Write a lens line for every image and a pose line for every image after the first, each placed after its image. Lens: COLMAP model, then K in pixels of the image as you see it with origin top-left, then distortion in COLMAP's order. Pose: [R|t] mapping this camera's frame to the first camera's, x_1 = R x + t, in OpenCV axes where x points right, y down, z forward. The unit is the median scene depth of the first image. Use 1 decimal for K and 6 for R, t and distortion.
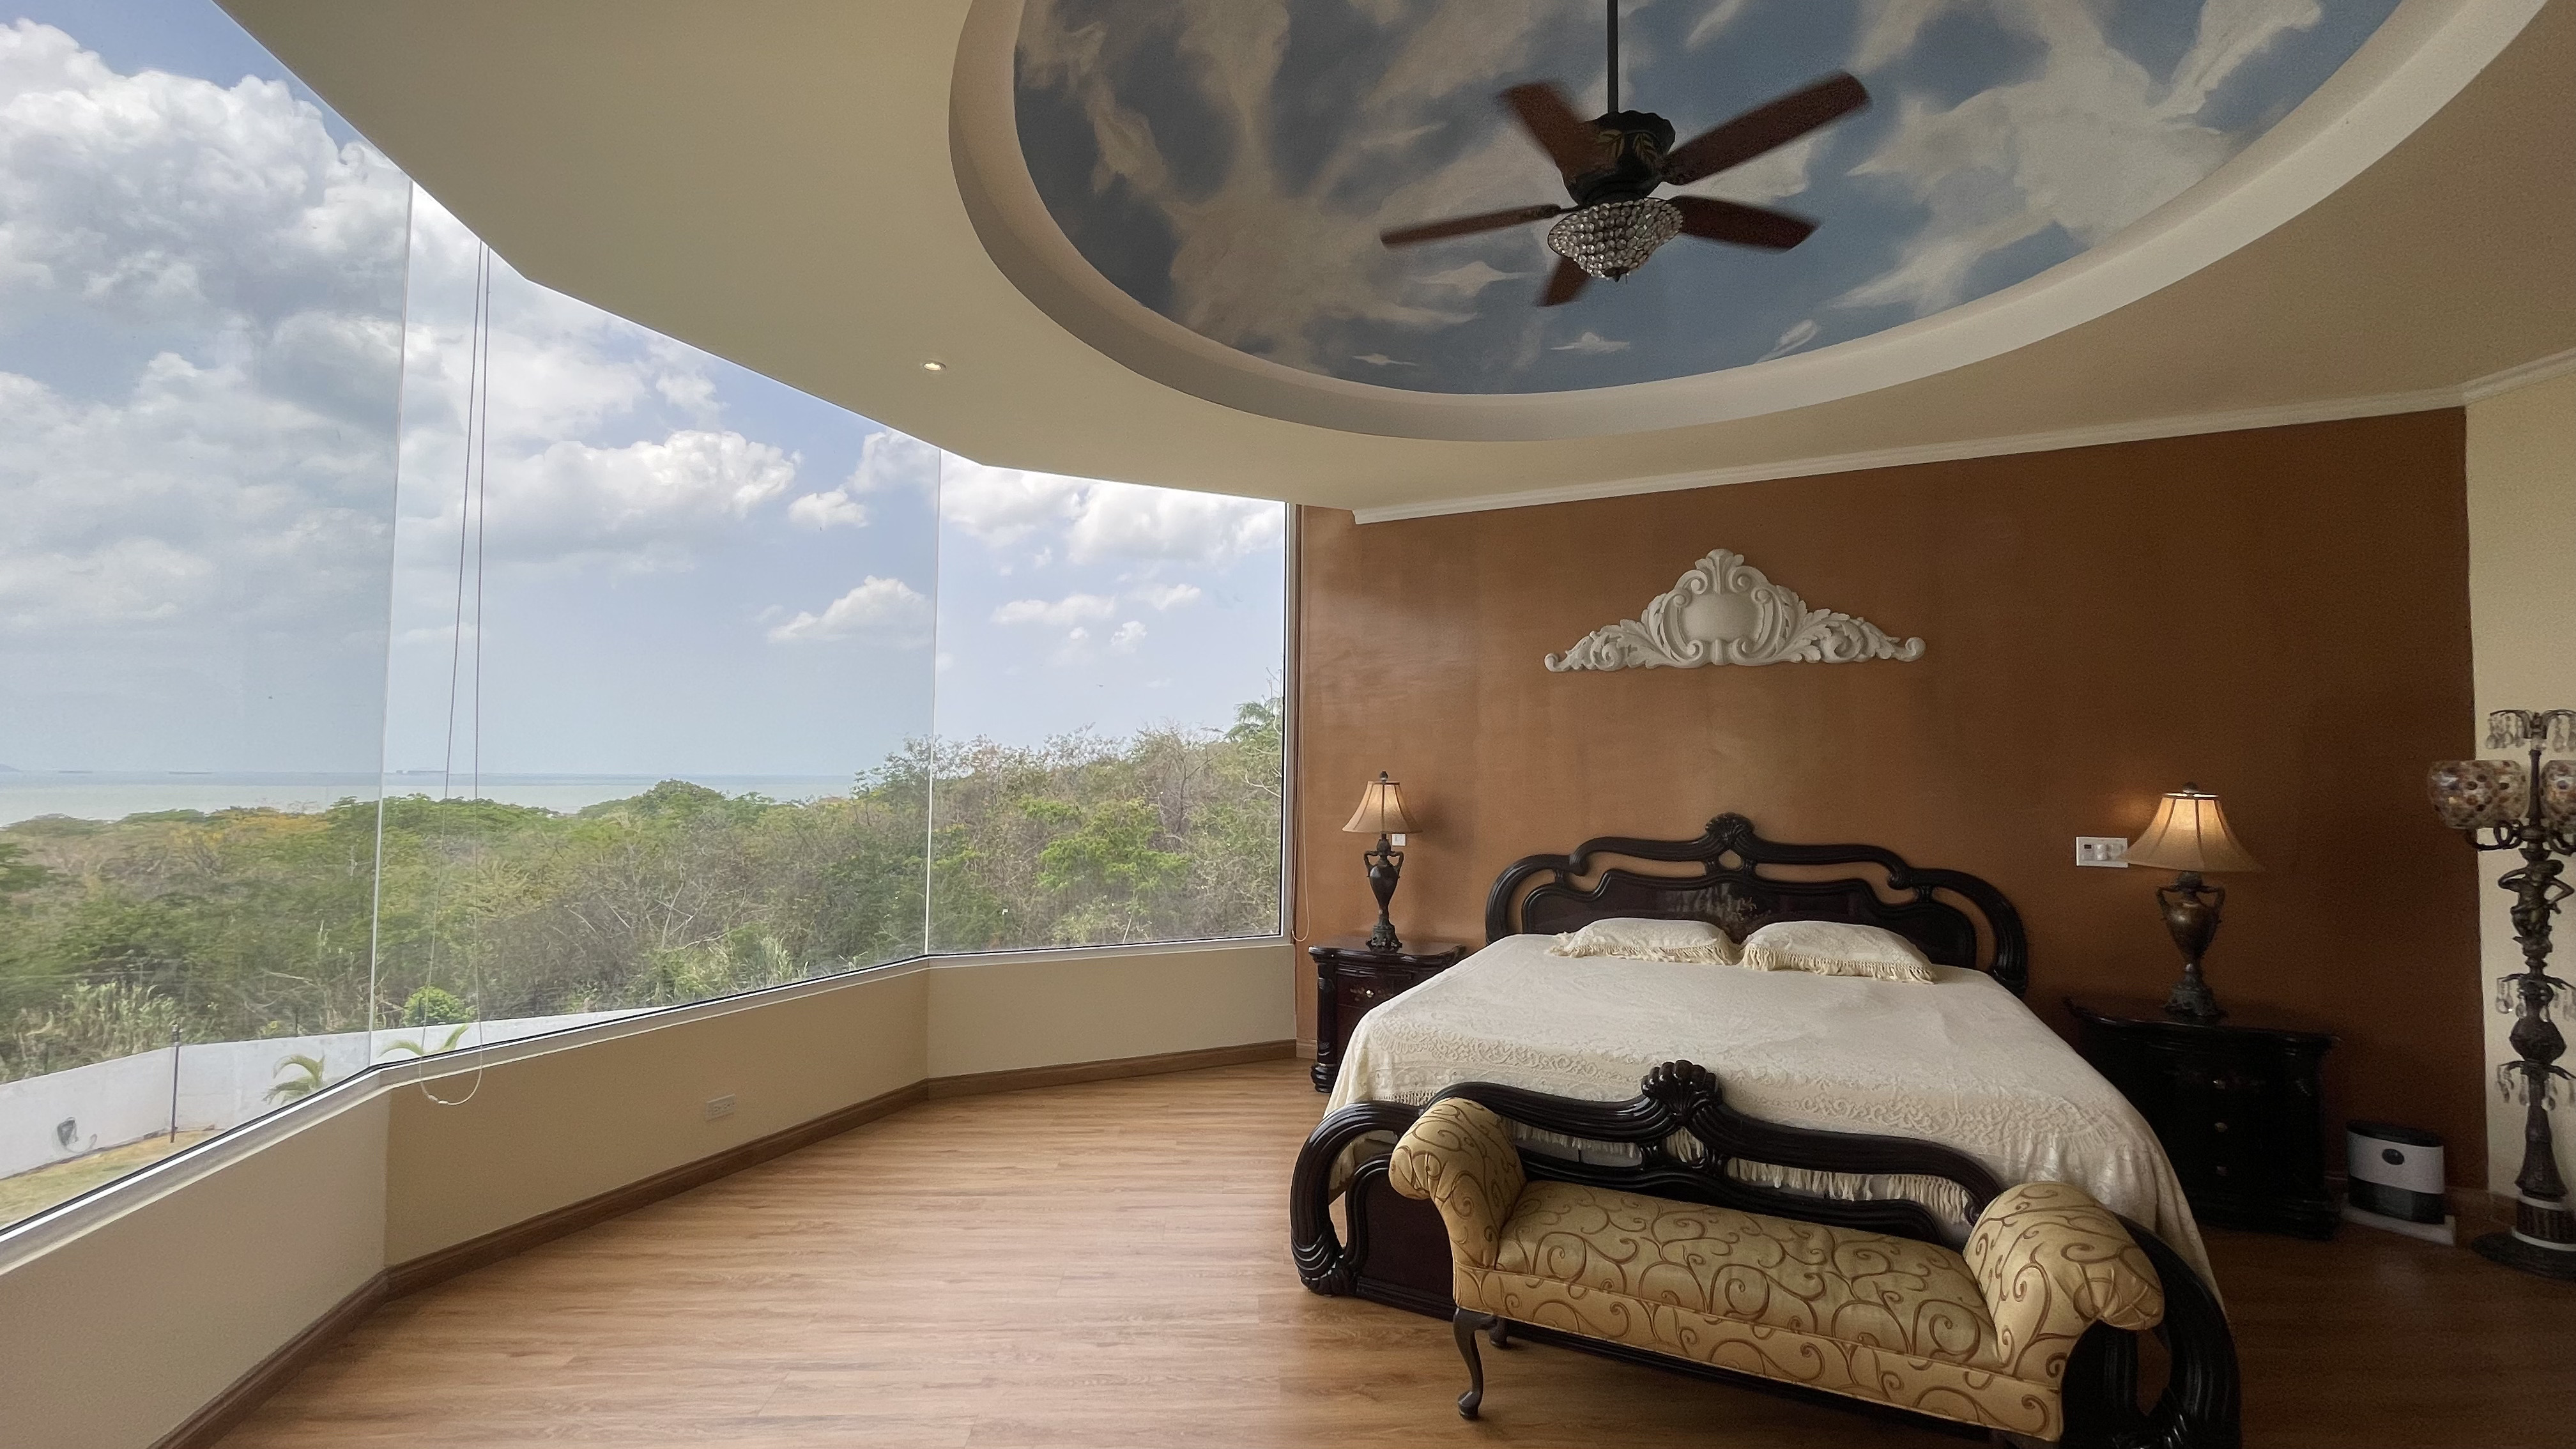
lens RADIAL K [[1031.8, 0, 1293.1], [0, 1031.8, 726.5], [0, 0, 1]] dist [-0.002278, -0.000362]
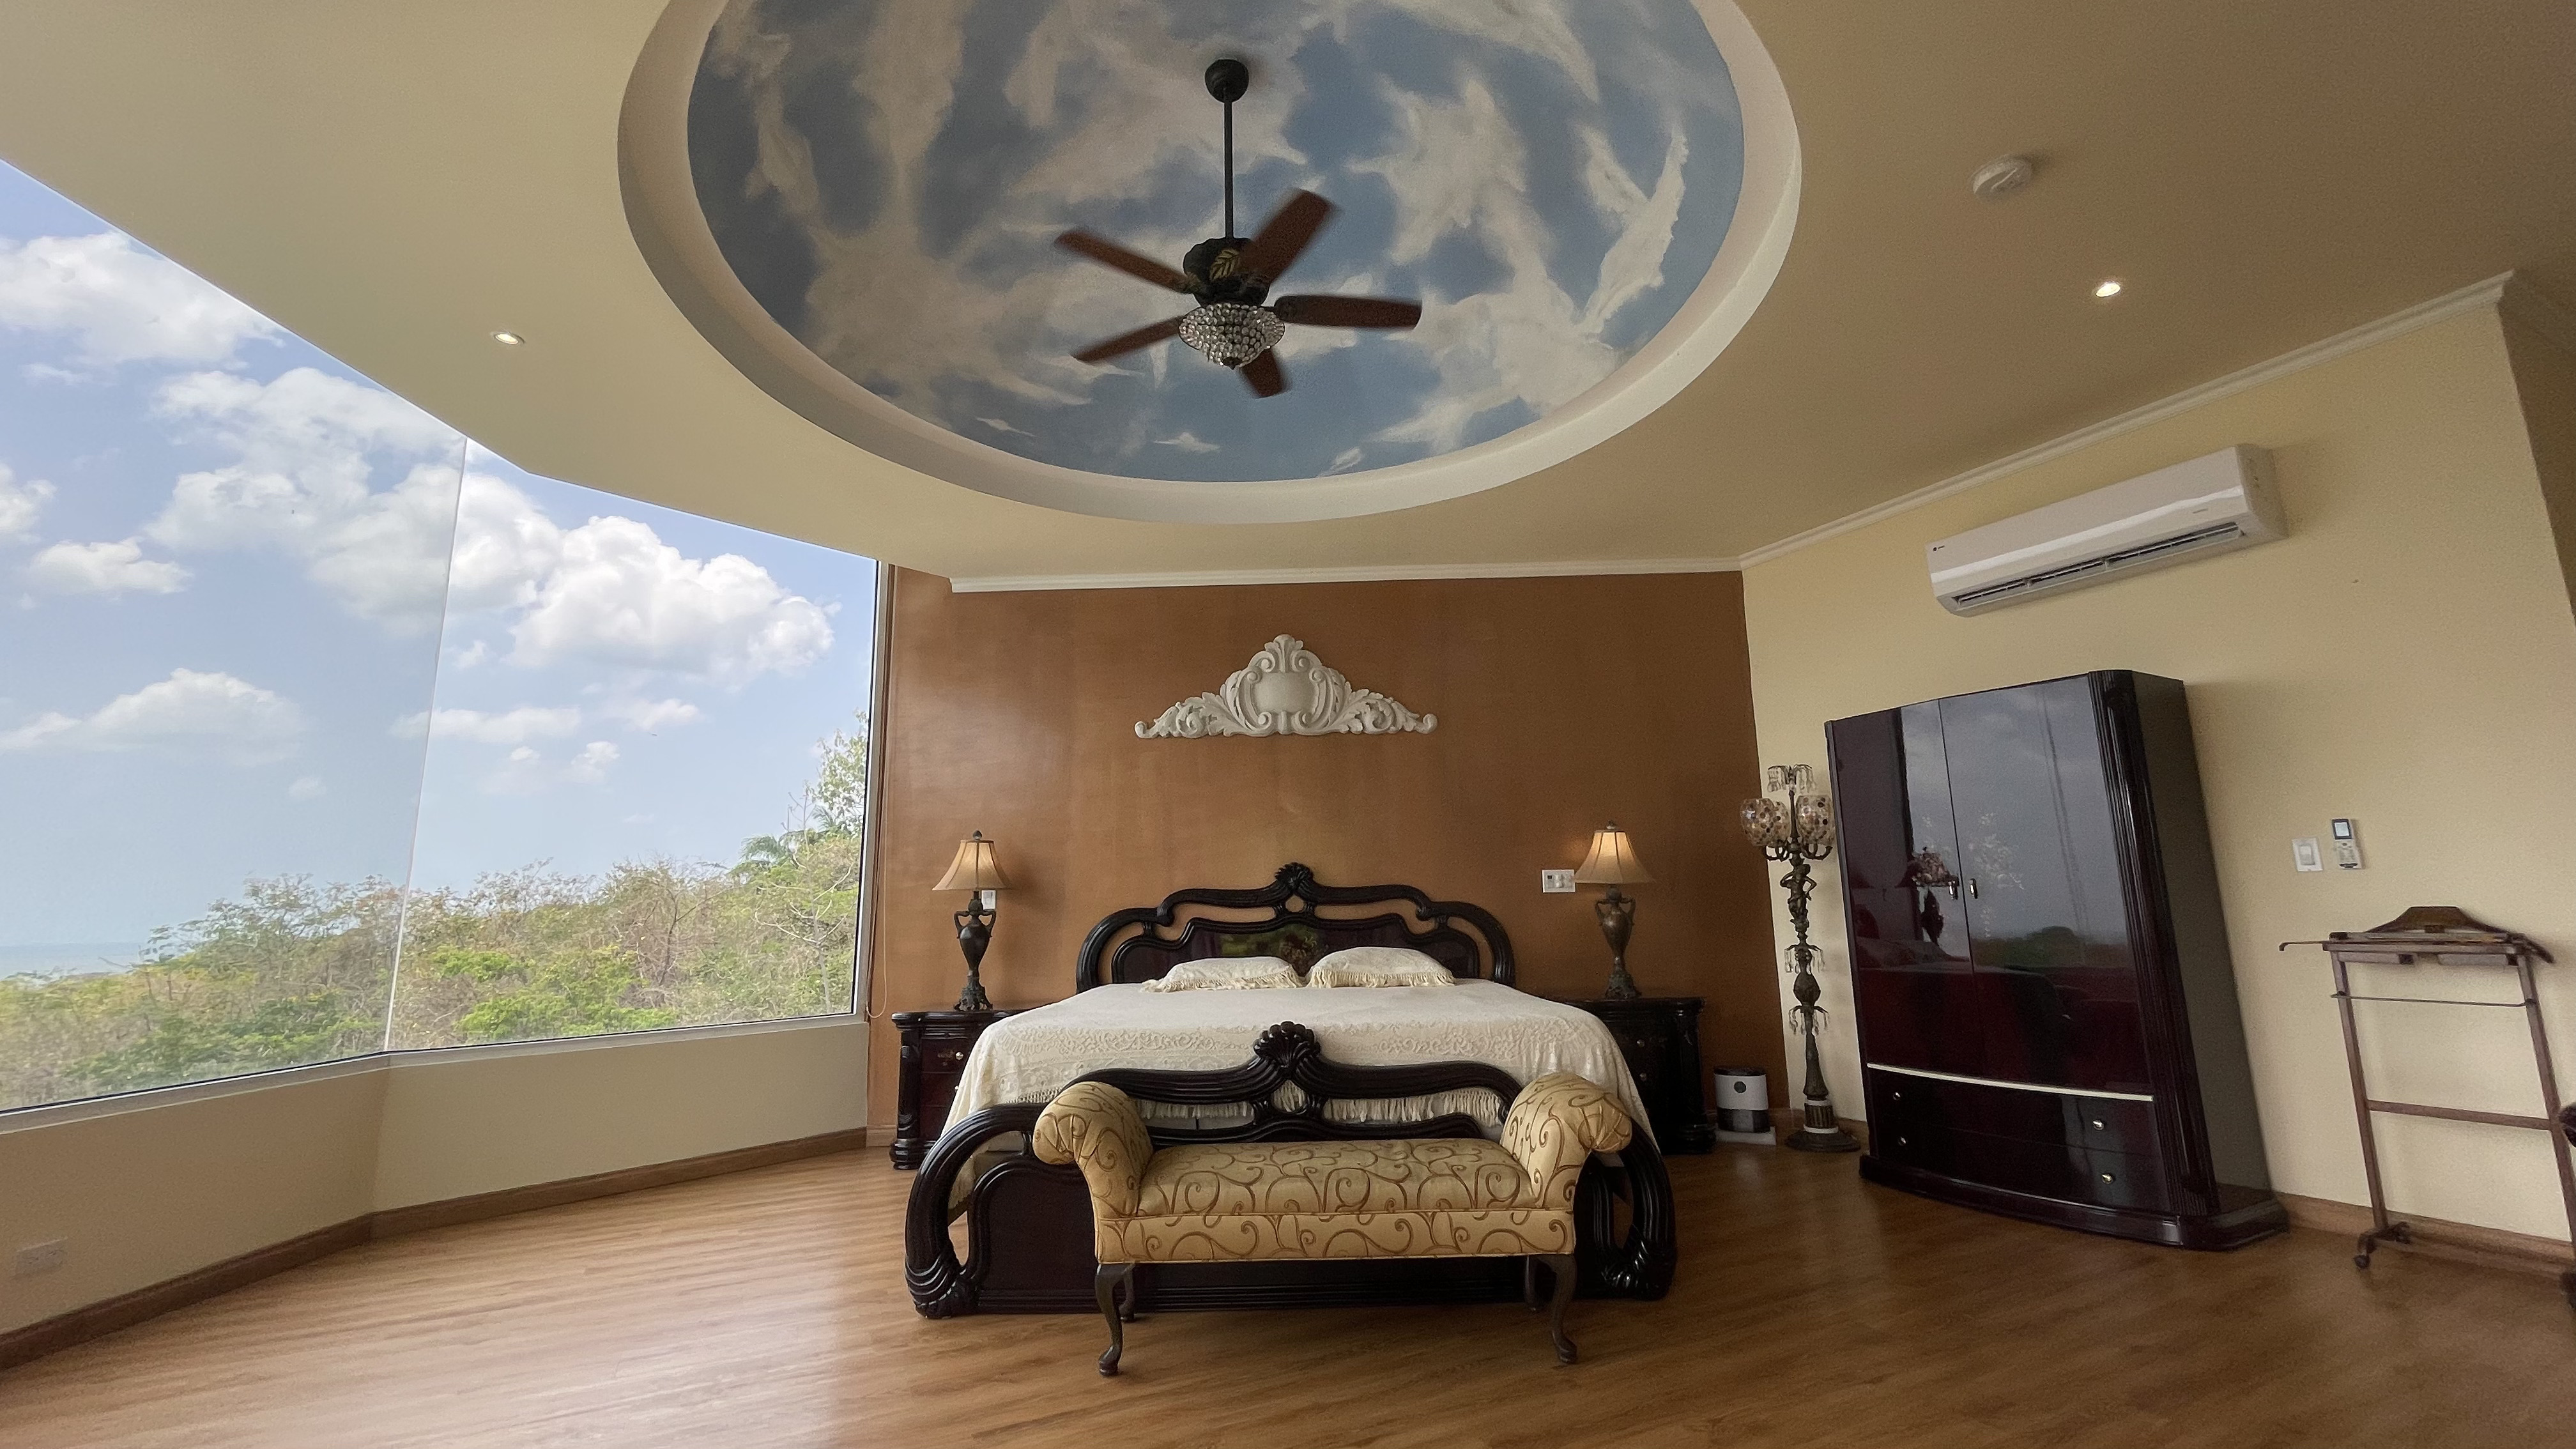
lens RADIAL K [[1031.8, 0, 1282.2], [0, 1031.8, 731.7], [0, 0, 1]] dist [-0.002278, -0.000362]
pose [[0.909328, 0.046355, 0.413489, -0.091019], [0.008149, 0.991600, -0.129085, 0.117727], [-0.415999, 0.120750, 0.901312, -0.057209]]
